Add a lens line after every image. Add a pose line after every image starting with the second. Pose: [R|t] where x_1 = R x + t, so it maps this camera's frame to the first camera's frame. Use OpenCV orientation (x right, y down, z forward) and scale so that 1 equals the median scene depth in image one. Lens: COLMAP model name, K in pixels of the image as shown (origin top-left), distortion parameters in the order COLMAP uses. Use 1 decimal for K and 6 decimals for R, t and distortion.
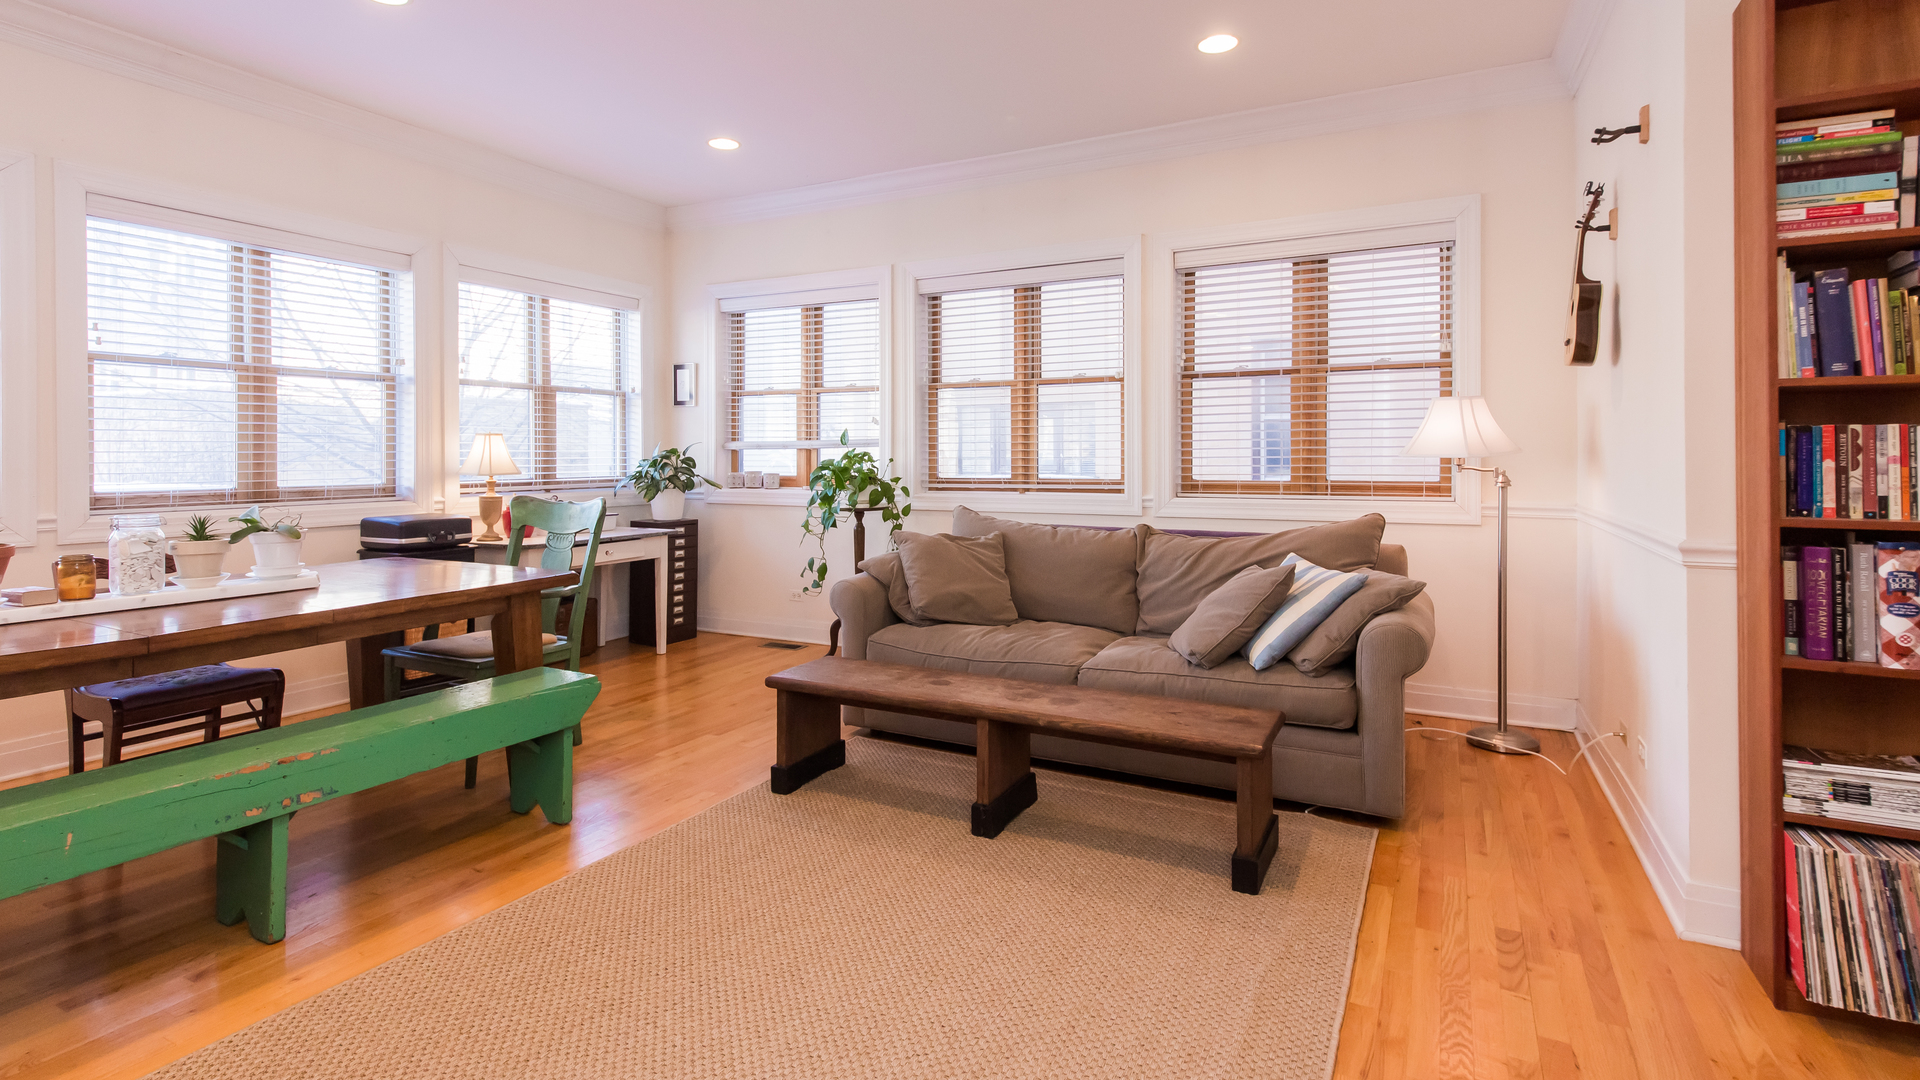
lens RADIAL K [[905.8, 0, 978.0], [0, 905.8, 454.1], [0, 0, 1]] dist [0.006288, -0.000876]
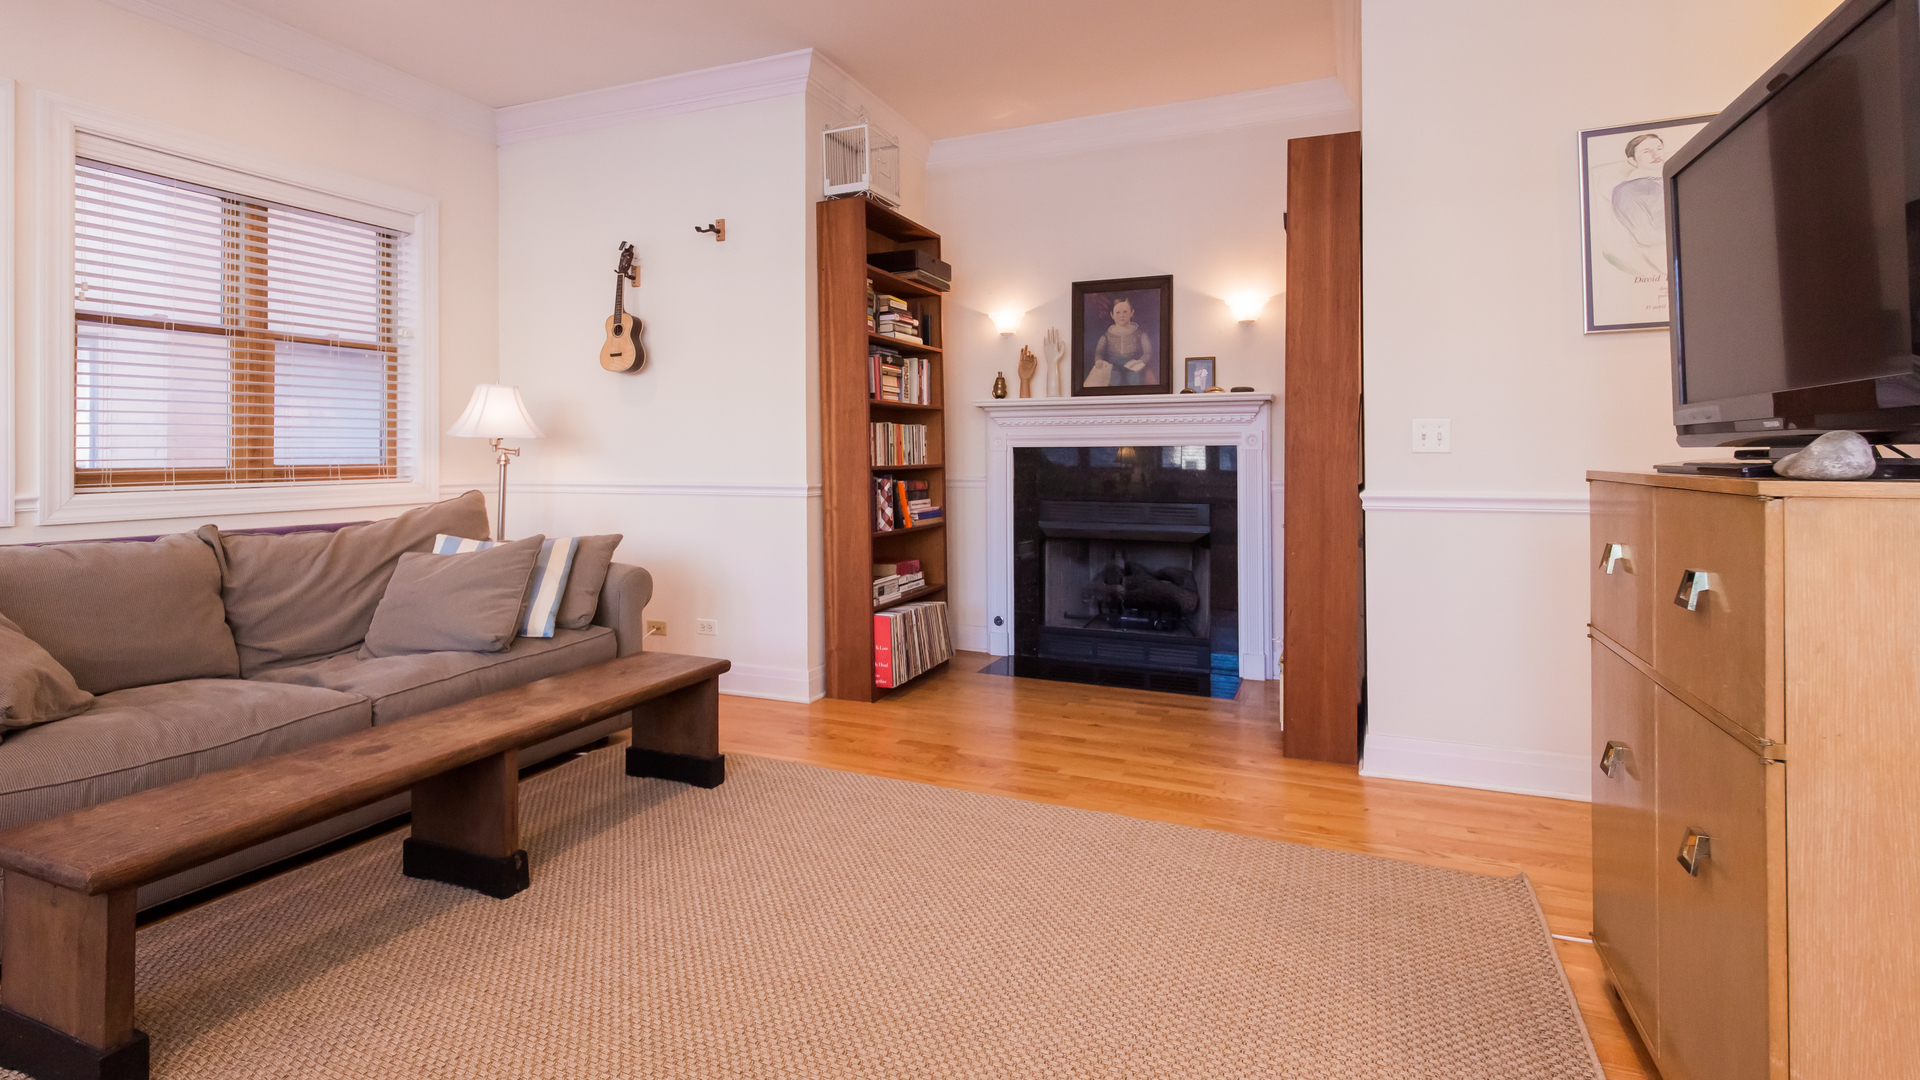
lens RADIAL K [[905.8, 0, 949.9], [0, 905.8, 435.2], [0, 0, 1]] dist [0.006288, -0.000876]
pose [[-0.061810, 0.021614, 0.997854, -0.527056], [-0.001525, 0.999762, -0.021750, 0.019314], [-0.998087, -0.002866, -0.061762, 0.418214]]
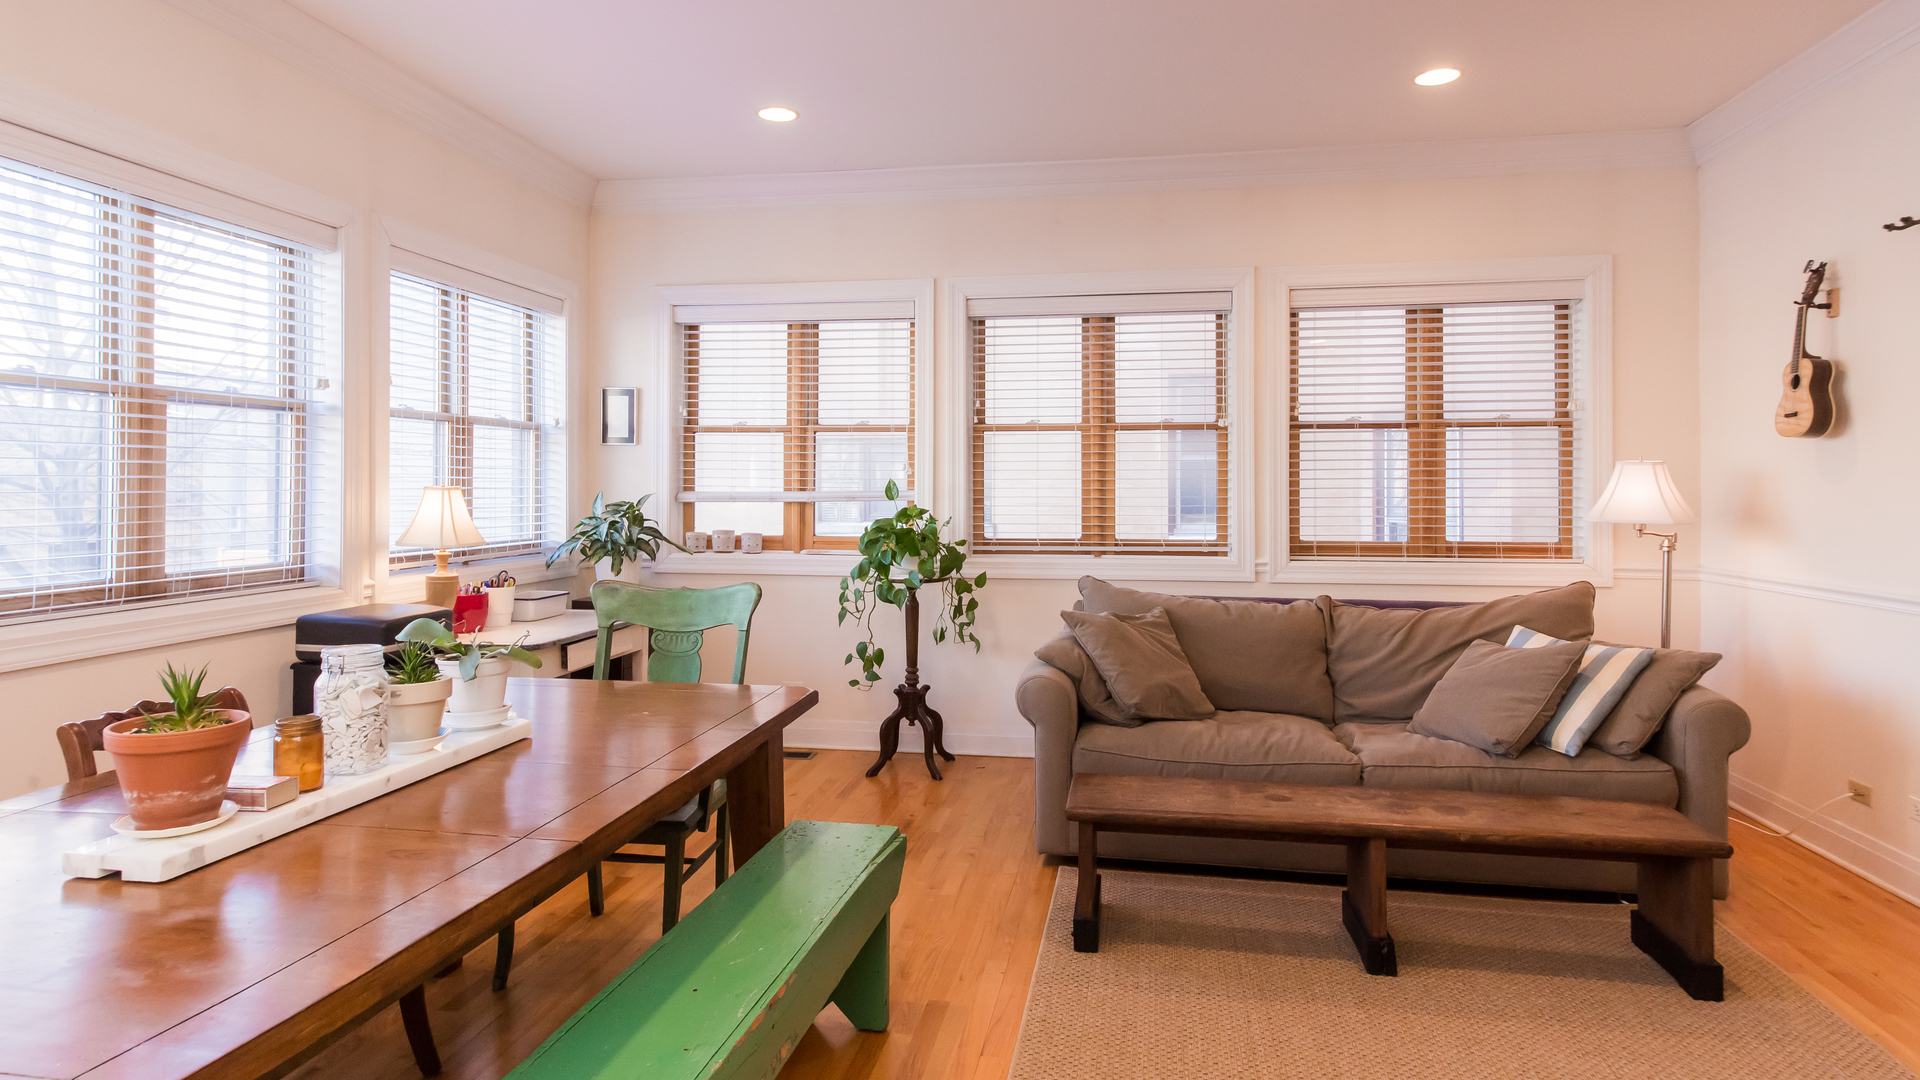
lens RADIAL K [[1046.8, 0, 990.9], [0, 1046.8, 488.5], [0, 0, 1]] dist [0.019361, -0.001837]
pose [[0.951165, 0.003086, 0.308667, -0.417318], [-0.004037, 0.999989, 0.002442, -0.027663], [-0.308656, -0.003569, 0.951167, 0.100223]]
